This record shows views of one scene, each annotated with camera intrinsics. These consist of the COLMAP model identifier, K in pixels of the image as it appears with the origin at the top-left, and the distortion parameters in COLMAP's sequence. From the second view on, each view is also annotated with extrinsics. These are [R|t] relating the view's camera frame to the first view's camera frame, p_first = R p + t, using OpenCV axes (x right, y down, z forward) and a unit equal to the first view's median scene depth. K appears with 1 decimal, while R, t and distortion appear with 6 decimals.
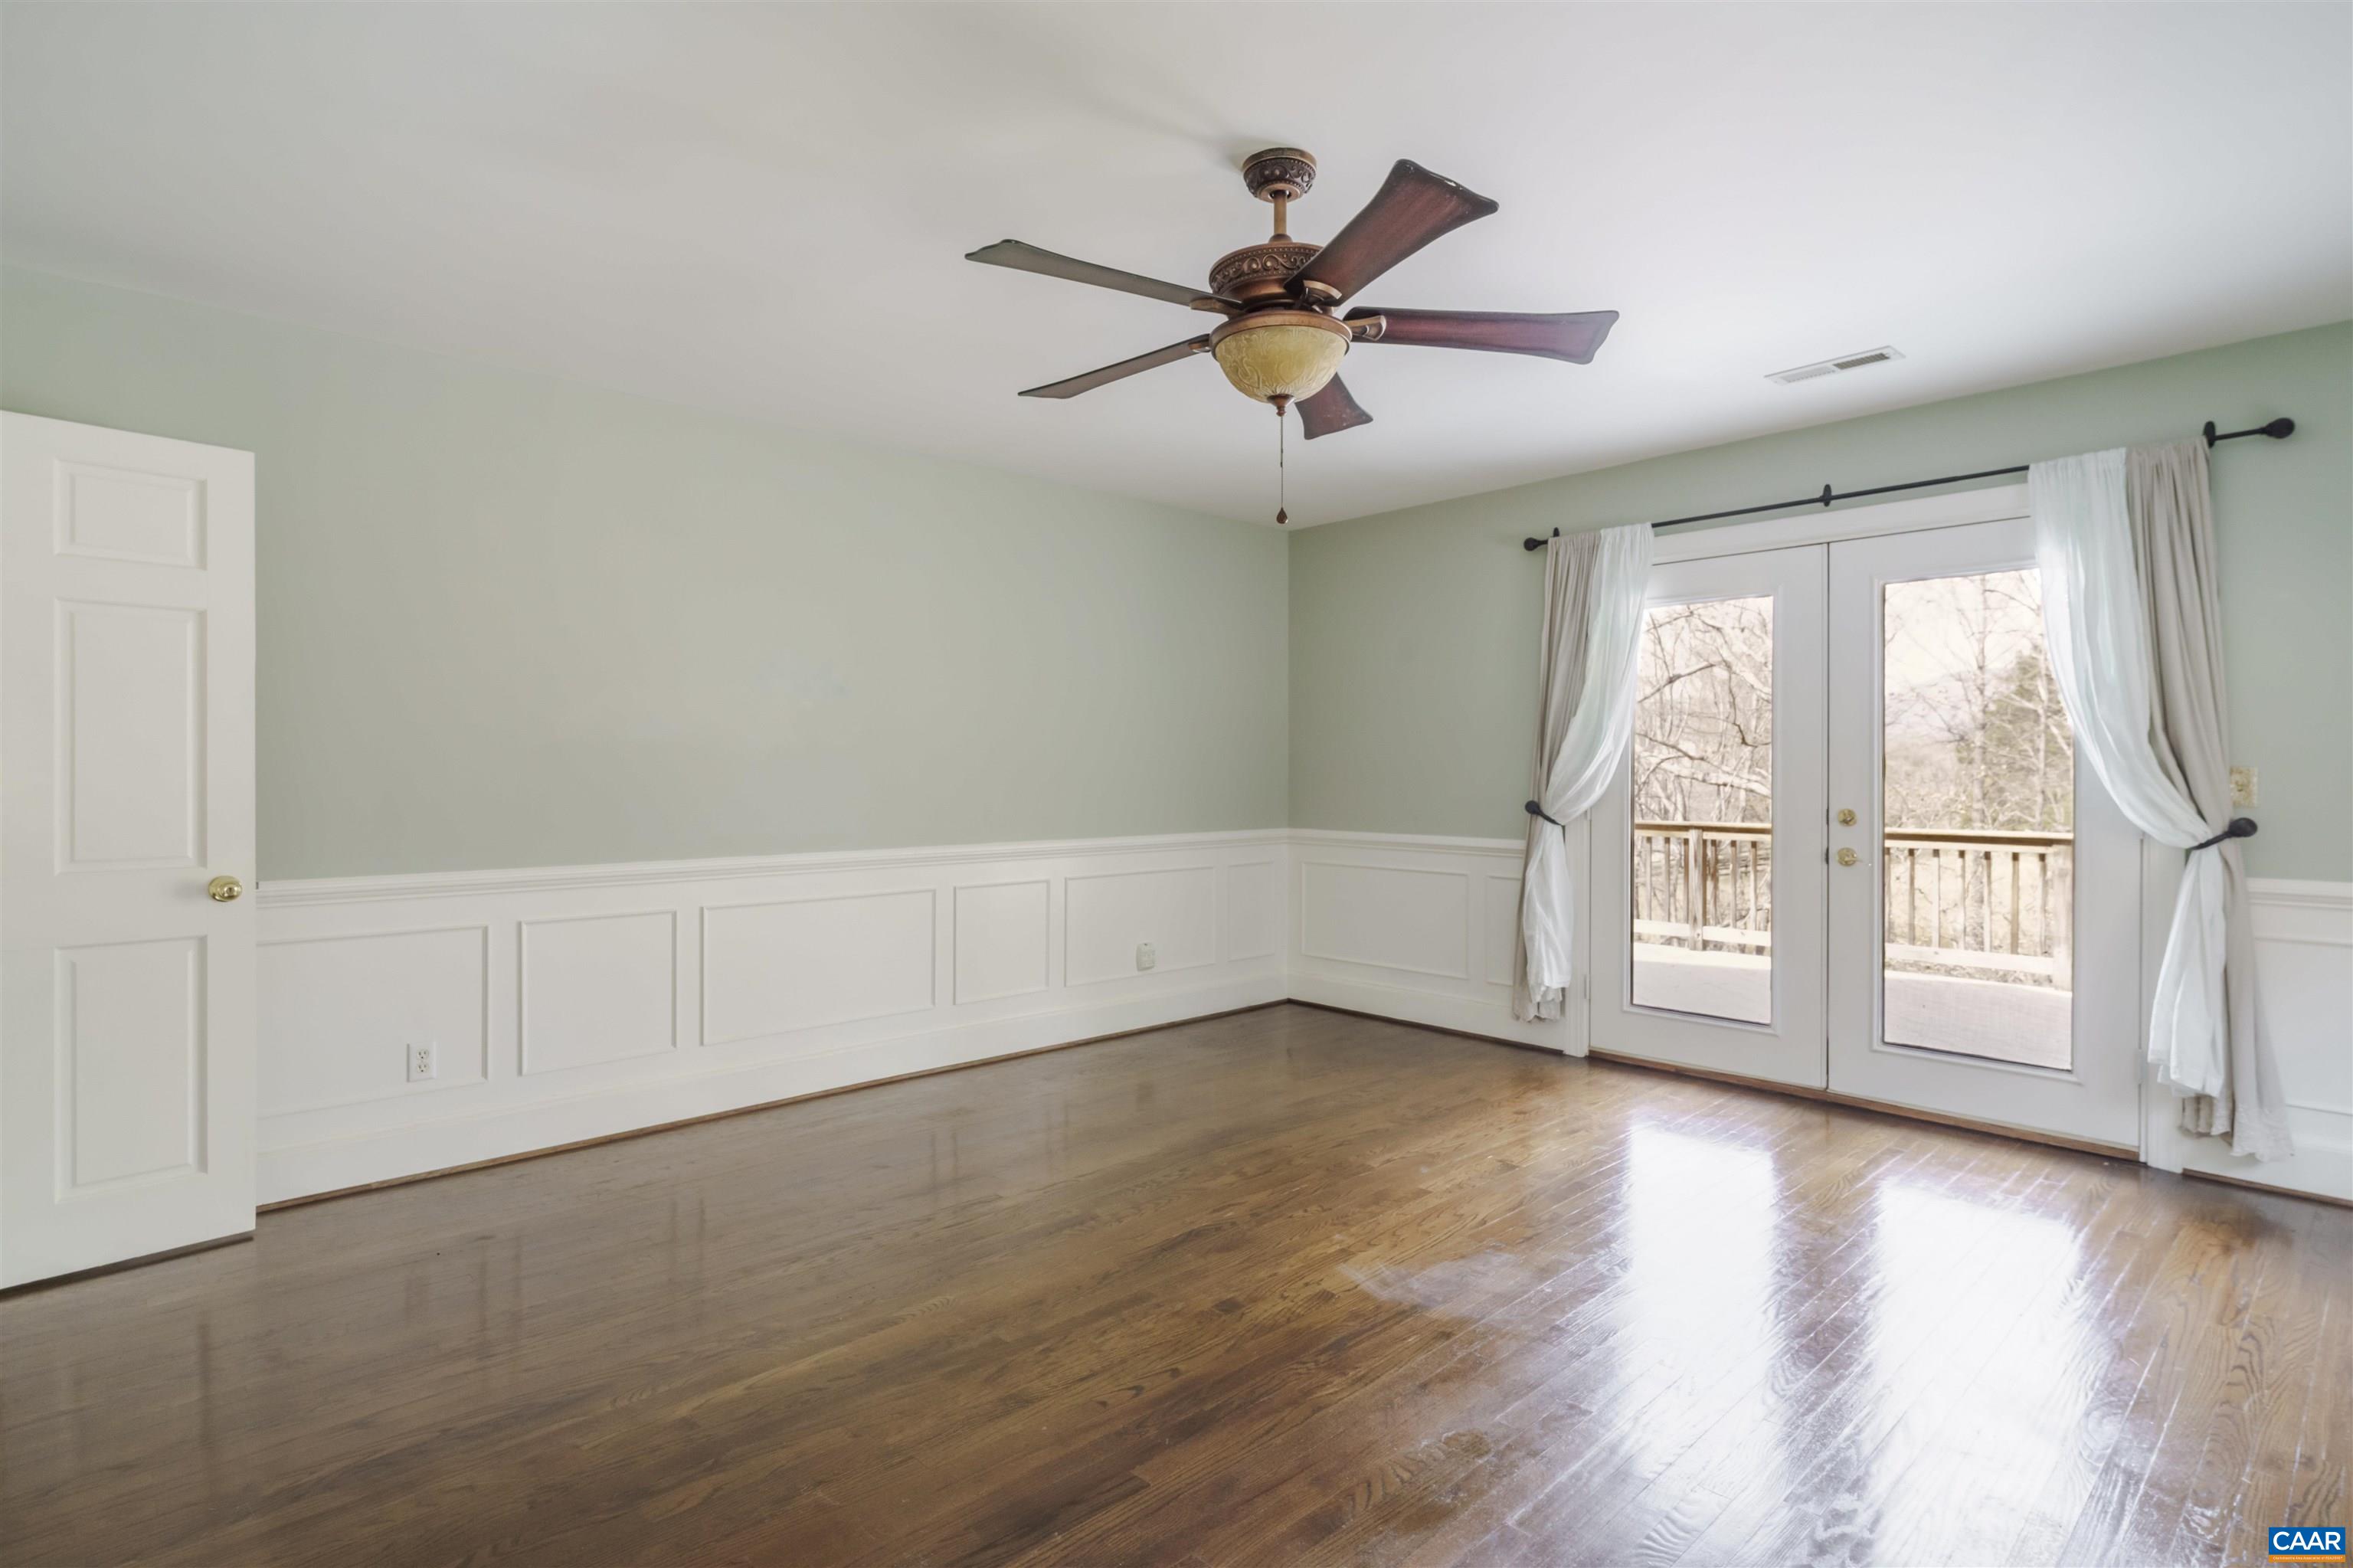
lens RADIAL K [[1174.1, 0, 1176.5], [0, 1174.1, 784.0], [0, 0, 1]] dist [0.013812, -0.000015]
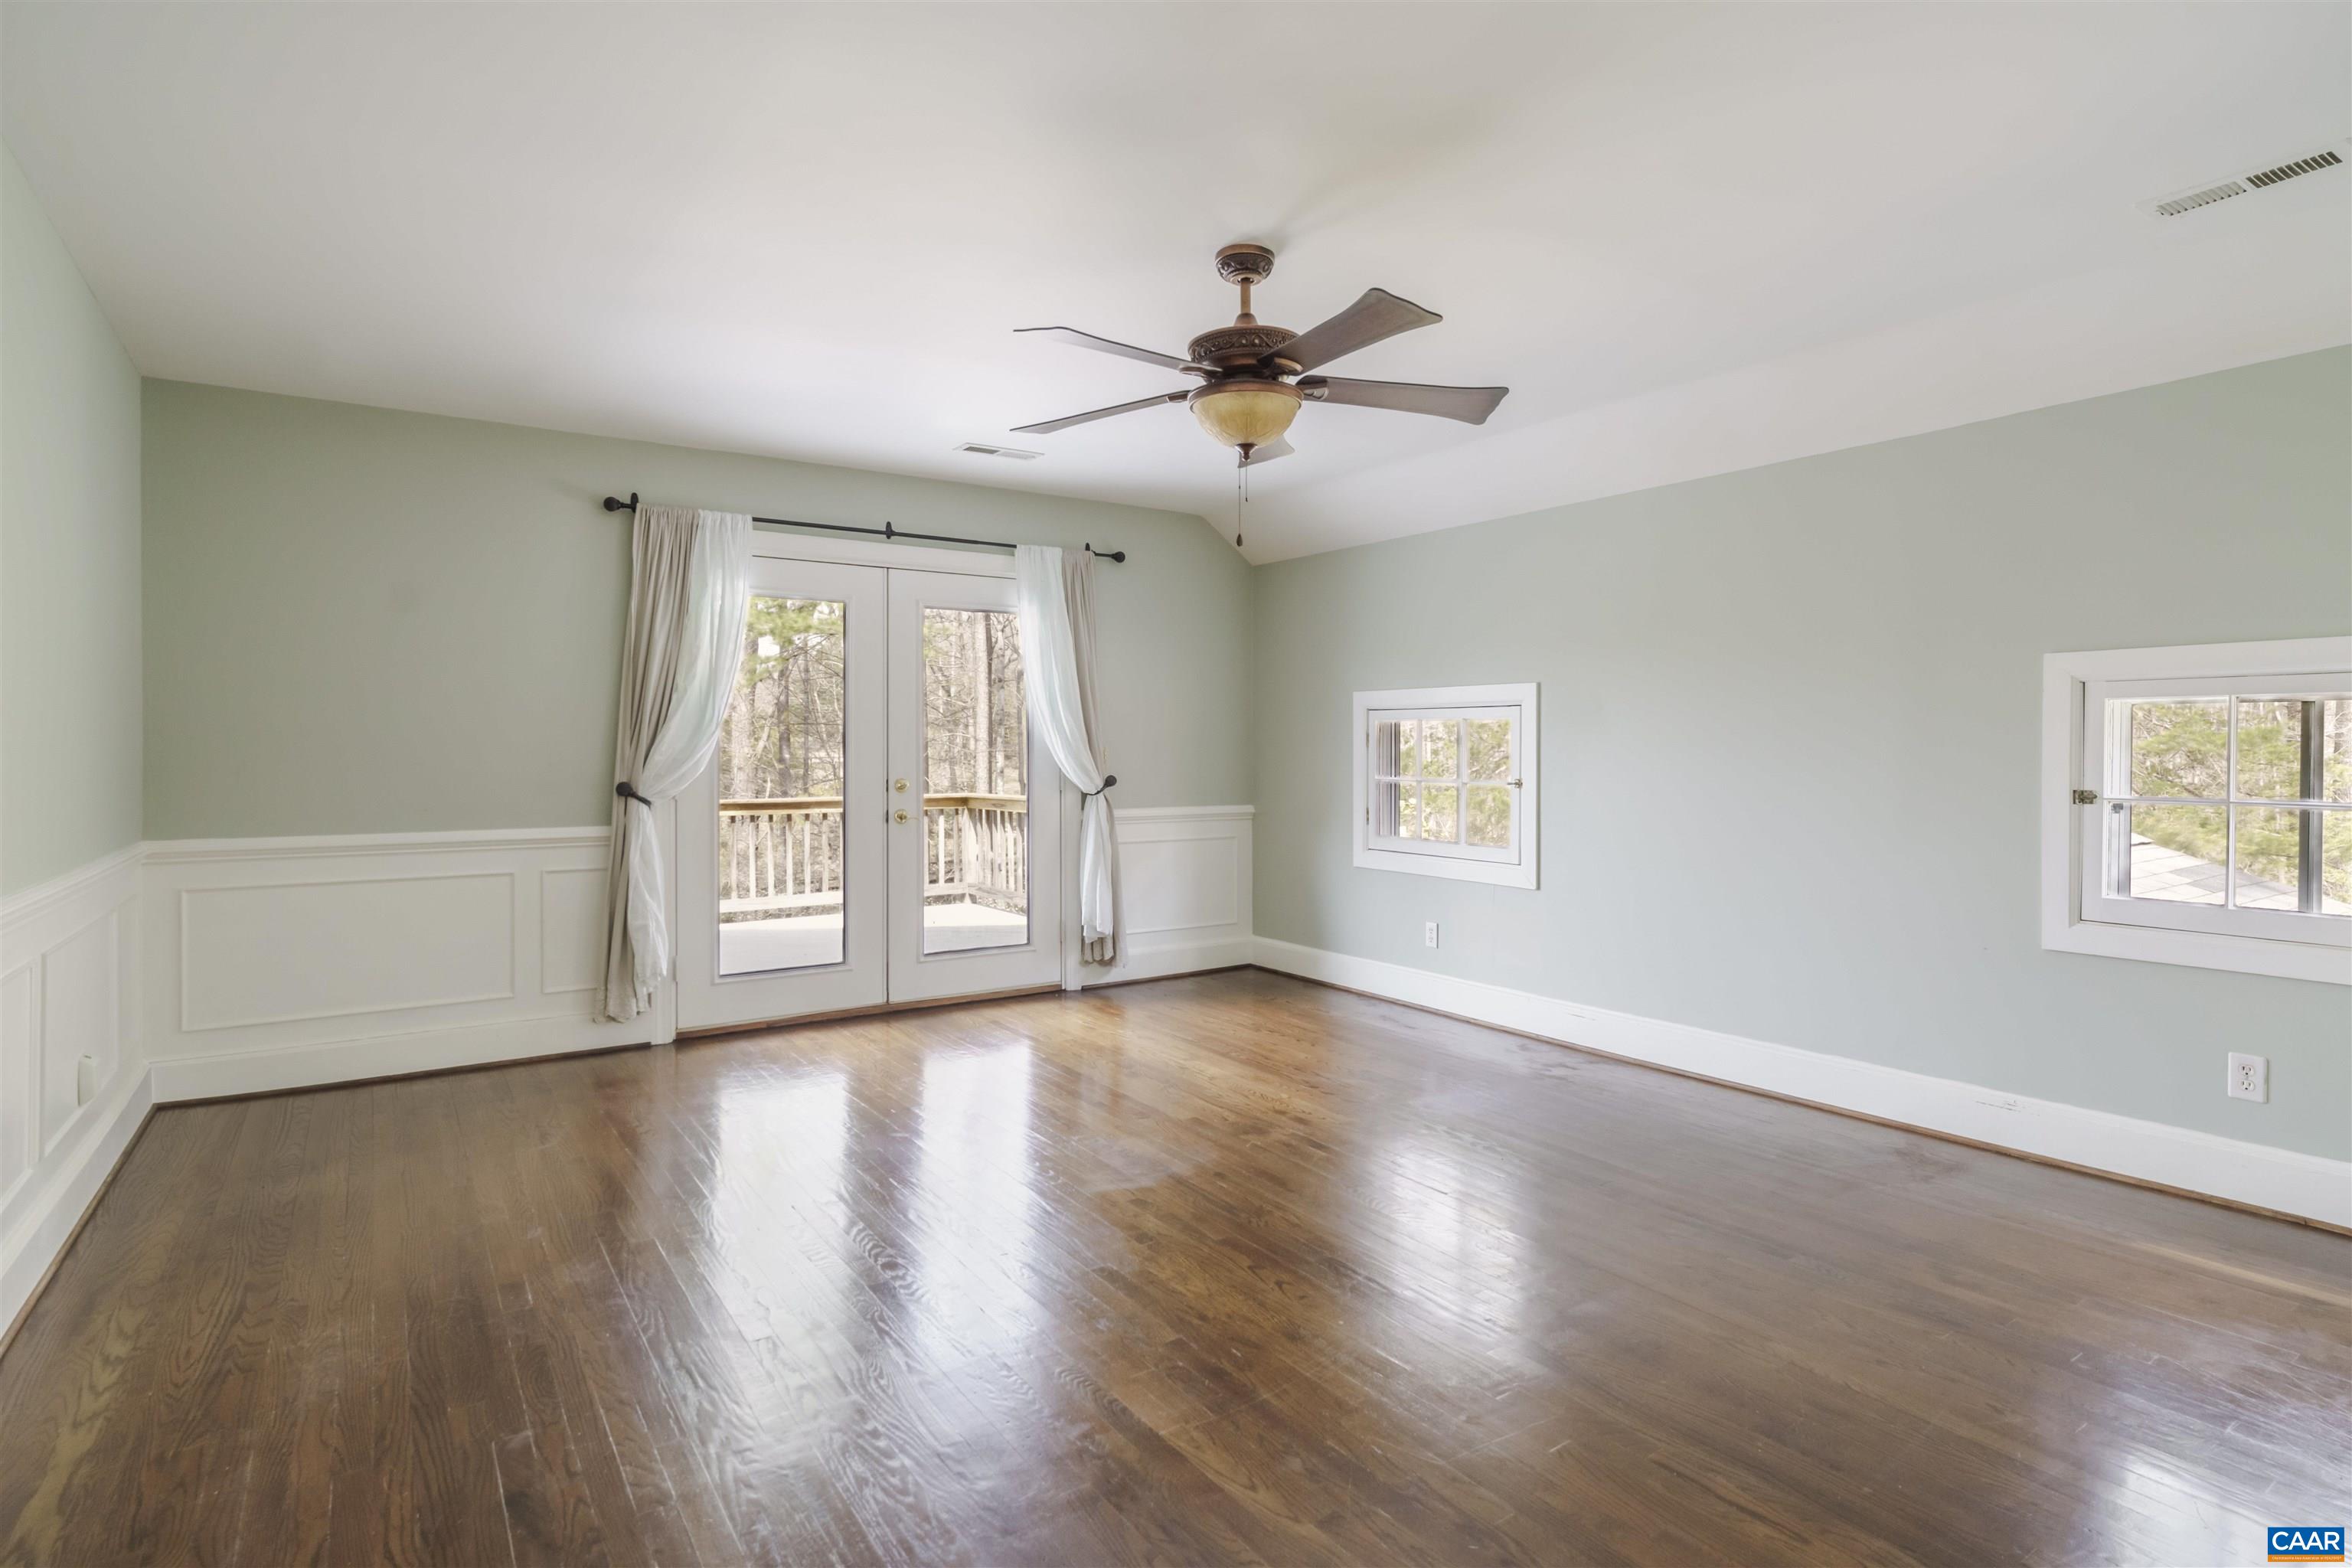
lens RADIAL K [[1180.4, 0, 1159.9], [0, 1180.4, 775.3], [0, 0, 1]] dist [-0.009787, 0.000110]
pose [[0.176049, -0.020294, 0.984172, -0.640612], [0.015960, 0.999715, 0.017760, -0.001313], [-0.984252, 0.012581, 0.176322, 0.496967]]
